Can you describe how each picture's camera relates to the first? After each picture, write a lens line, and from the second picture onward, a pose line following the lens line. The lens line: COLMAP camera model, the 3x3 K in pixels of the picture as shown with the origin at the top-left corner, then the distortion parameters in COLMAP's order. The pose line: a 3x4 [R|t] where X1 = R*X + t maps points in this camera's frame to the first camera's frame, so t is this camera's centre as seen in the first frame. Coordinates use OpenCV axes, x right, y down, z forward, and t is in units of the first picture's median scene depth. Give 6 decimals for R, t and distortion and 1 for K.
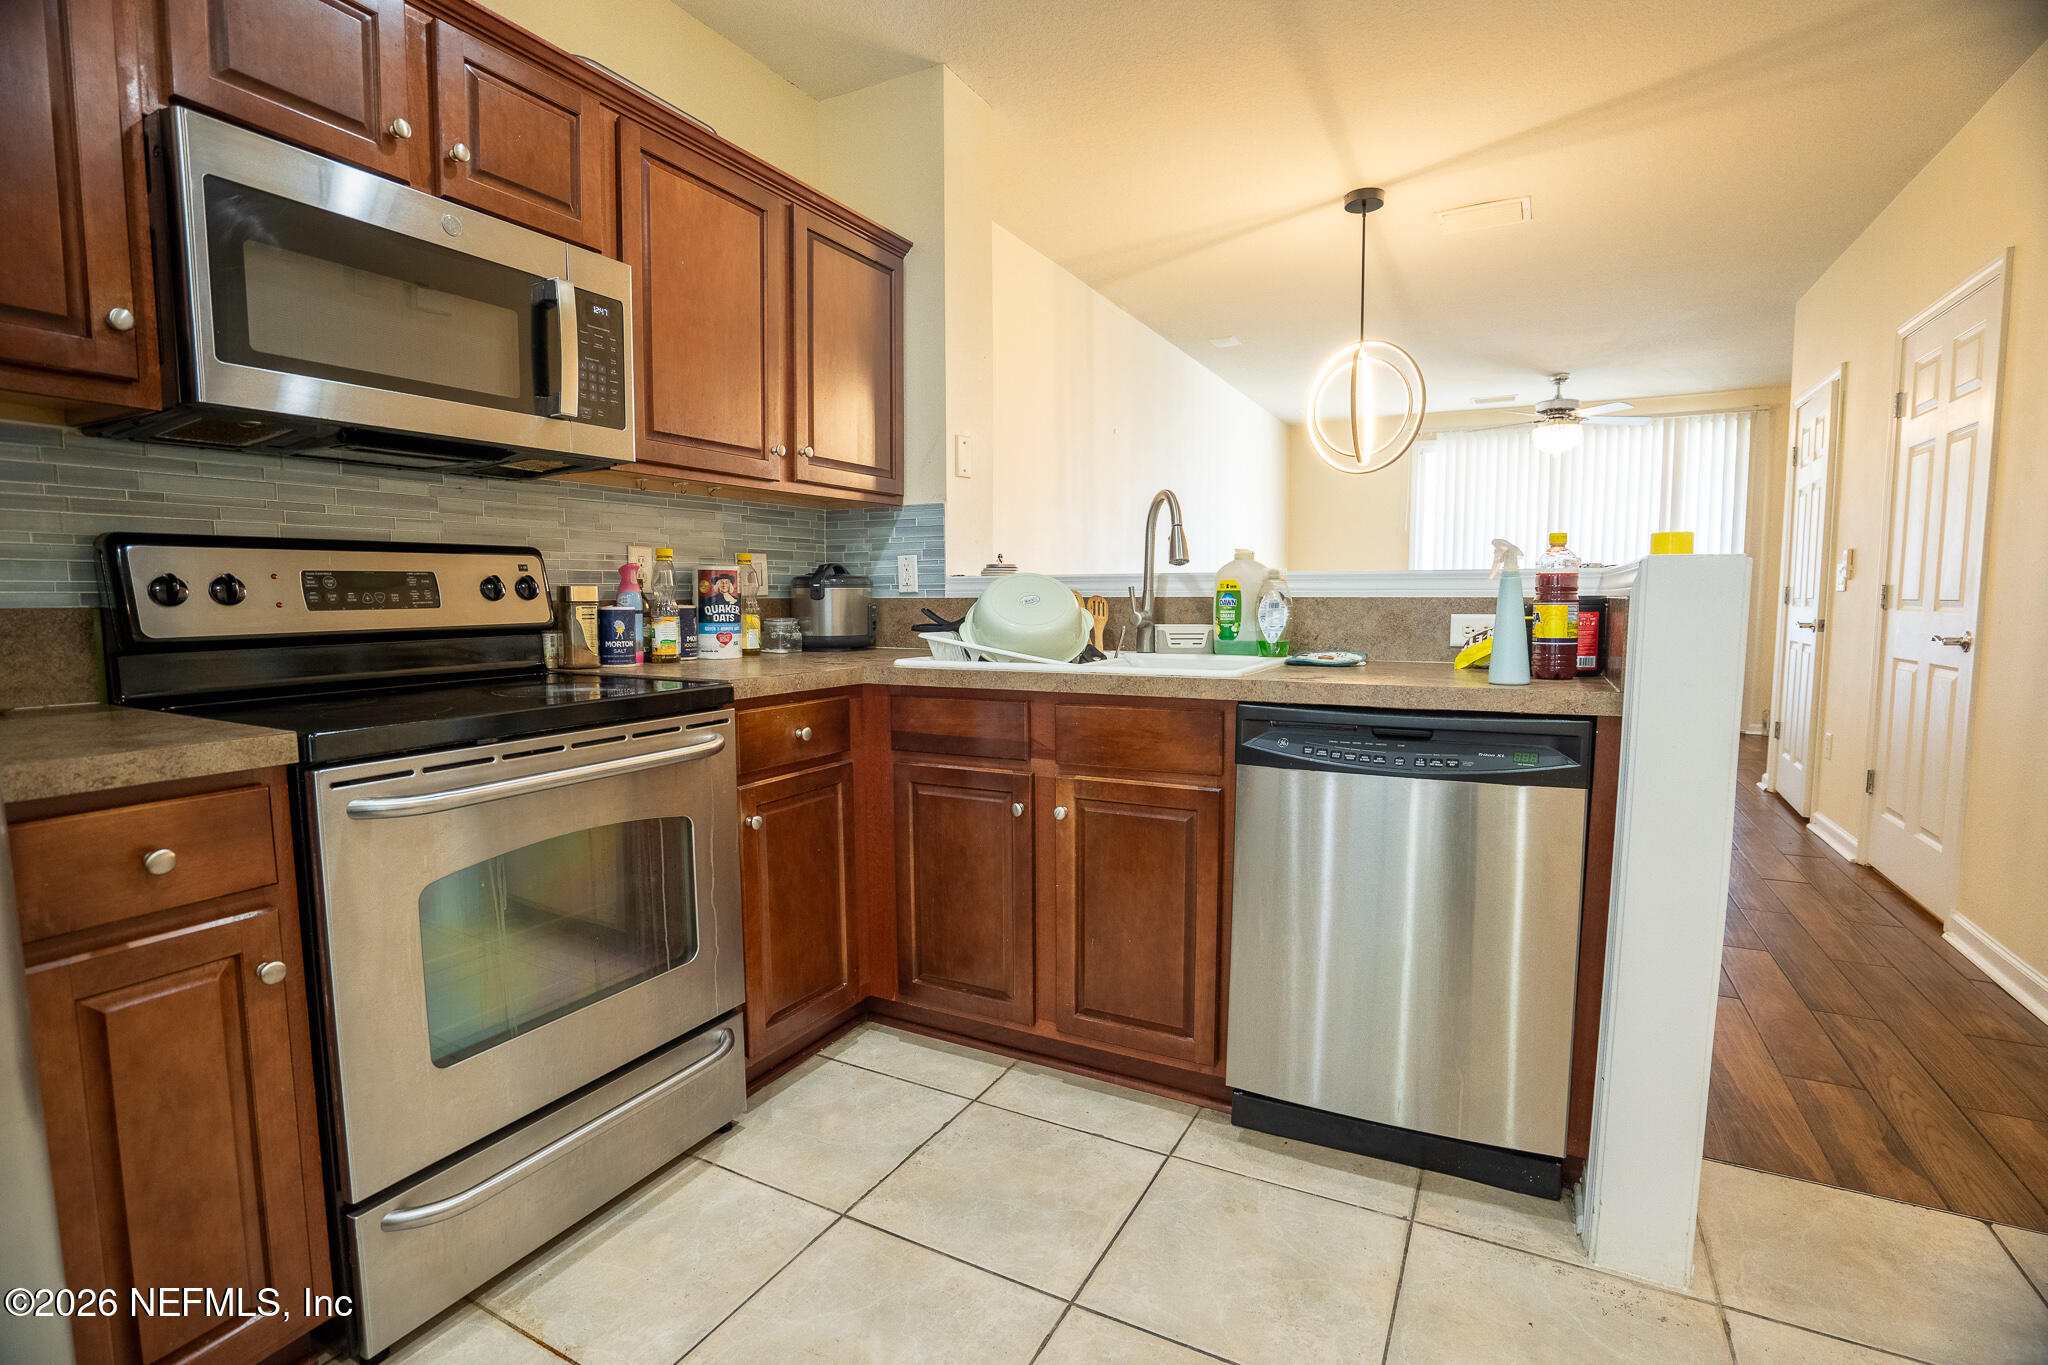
lens RADIAL K [[948.1, 0, 1024.0], [0, 948.1, 682.5], [0, 0, 1]] dist [-0.075436, 0.034074]
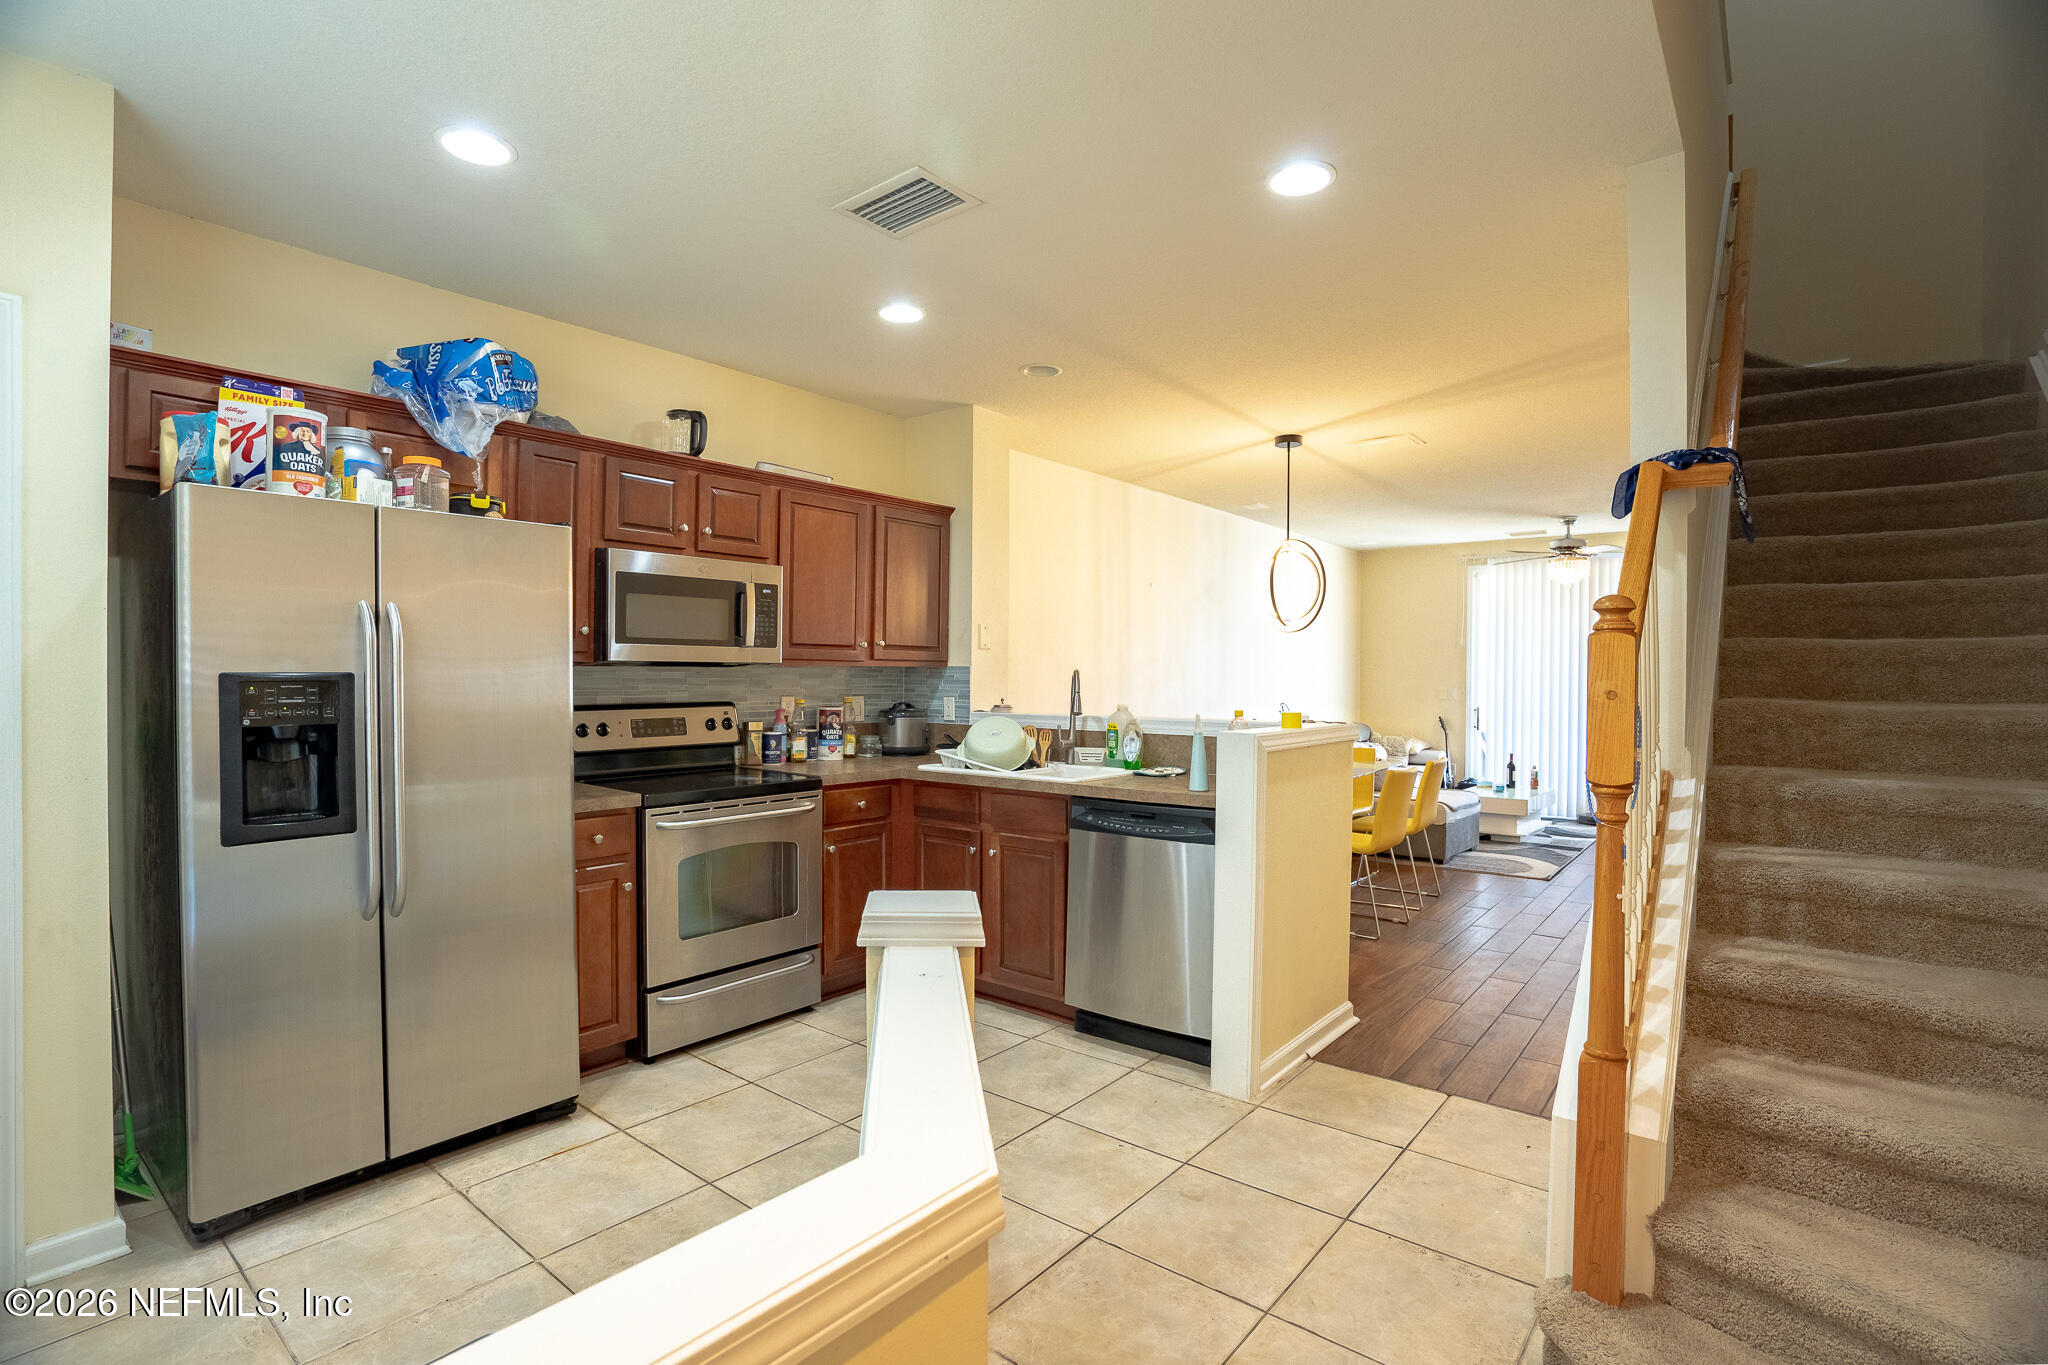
lens RADIAL K [[948.1, 0, 1024.0], [0, 948.1, 682.5], [0, 0, 1]] dist [-0.075436, 0.034074]
pose [[0.983310, 0.011450, -0.181577, 0.390109], [-0.027304, 0.996002, -0.085056, -0.033580], [0.179877, 0.088594, 0.979691, -0.744619]]
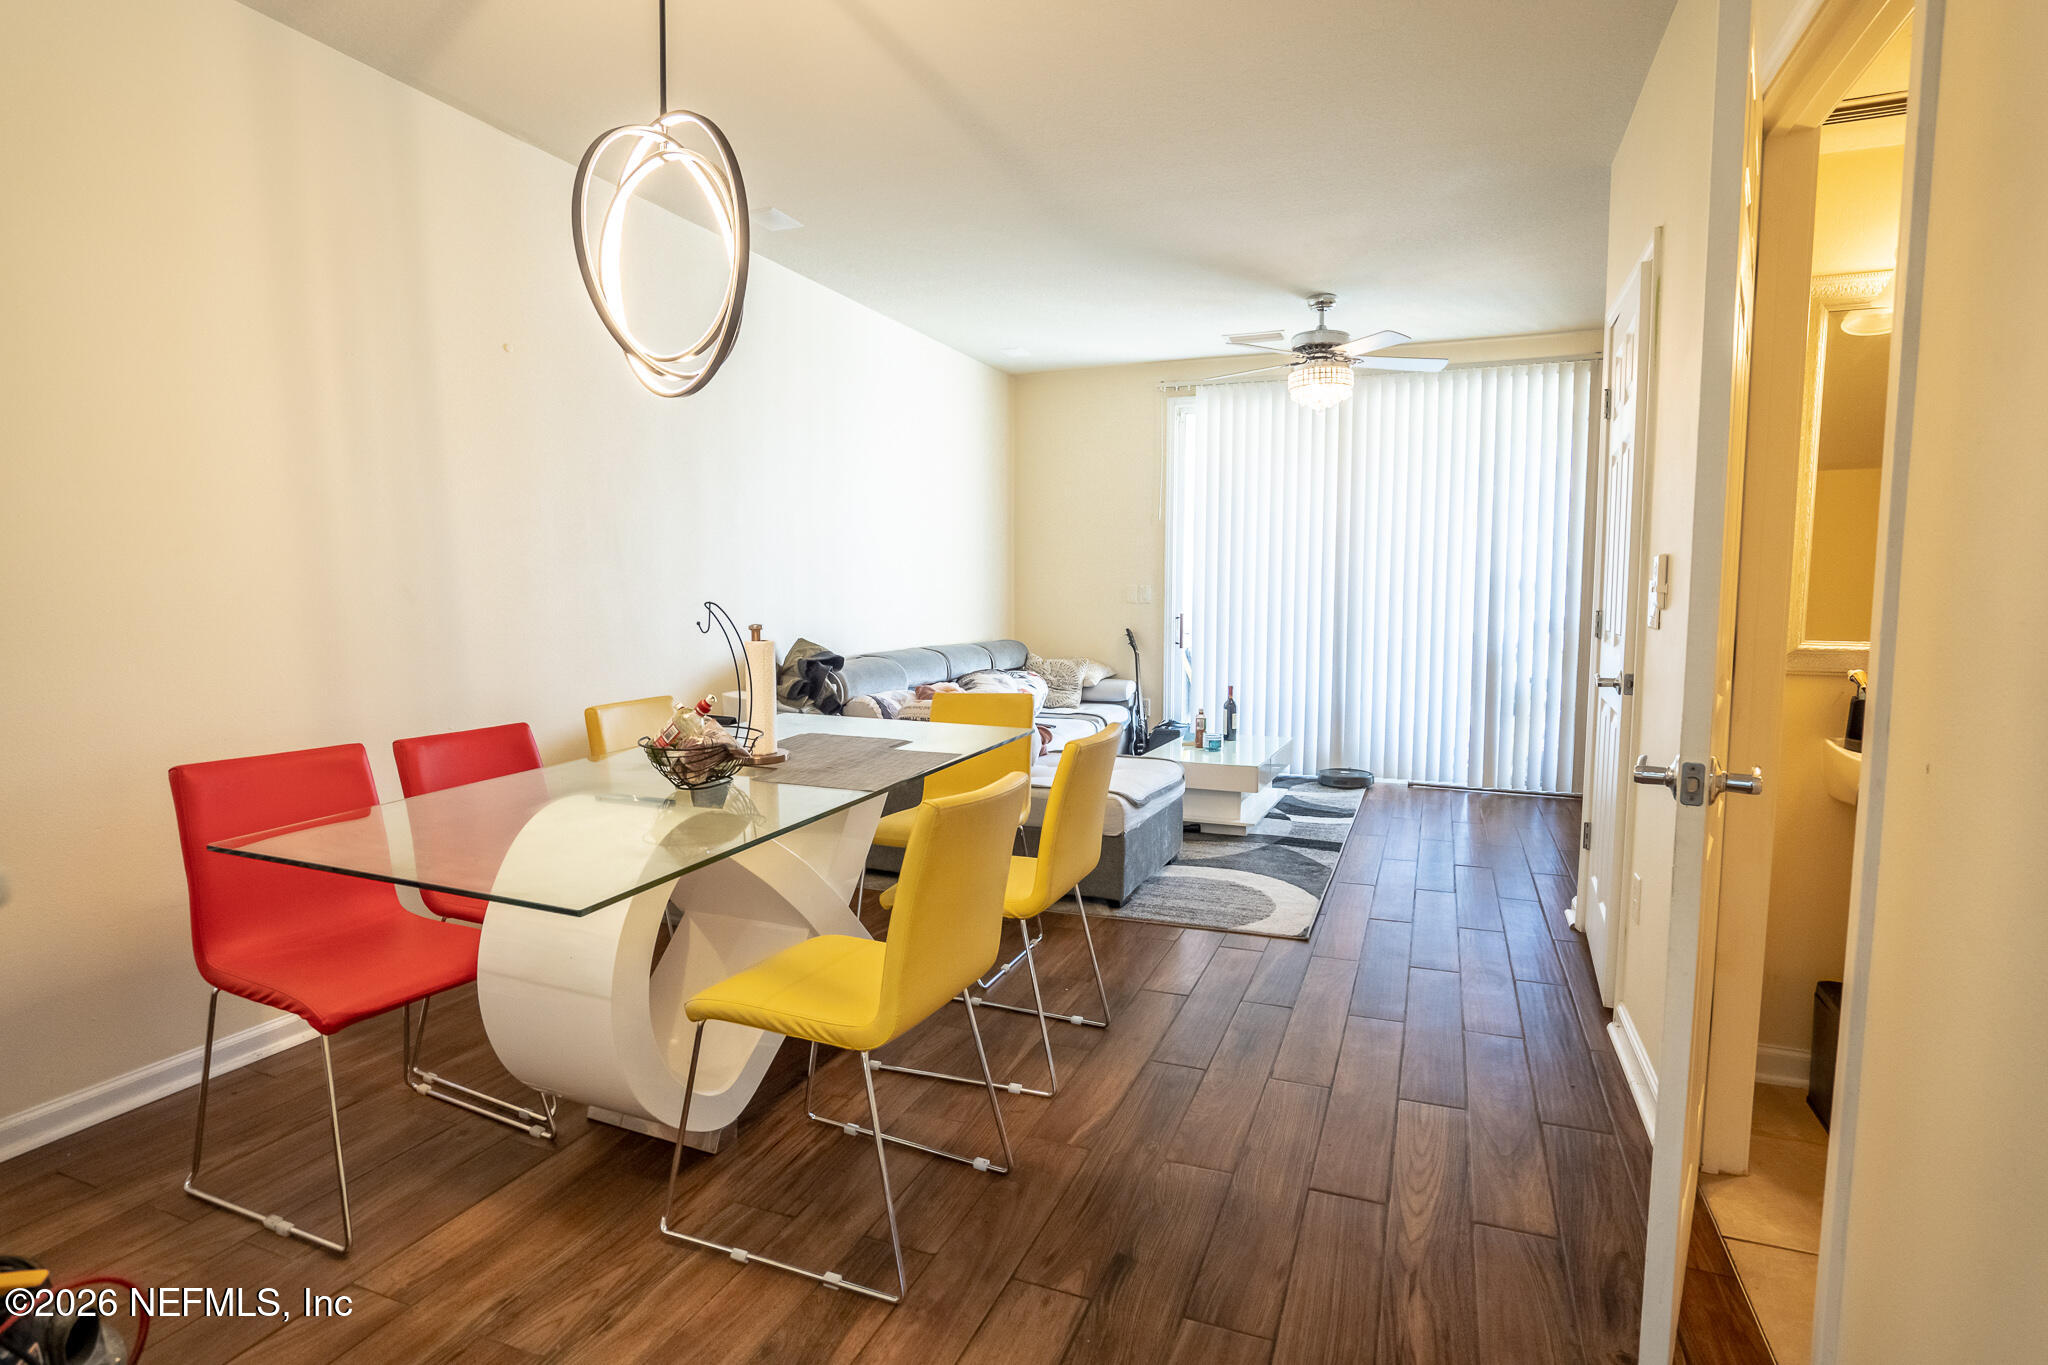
lens RADIAL K [[1041.5, 0, 1024.0], [0, 1041.5, 682.5], [0, 0, 1]] dist [-0.042781, 0.000189]
pose [[0.992807, -0.007608, 0.119481, 0.820740], [0.008046, 0.999963, -0.003187, -0.127790], [-0.119452, 0.004125, 0.992831, 0.795901]]
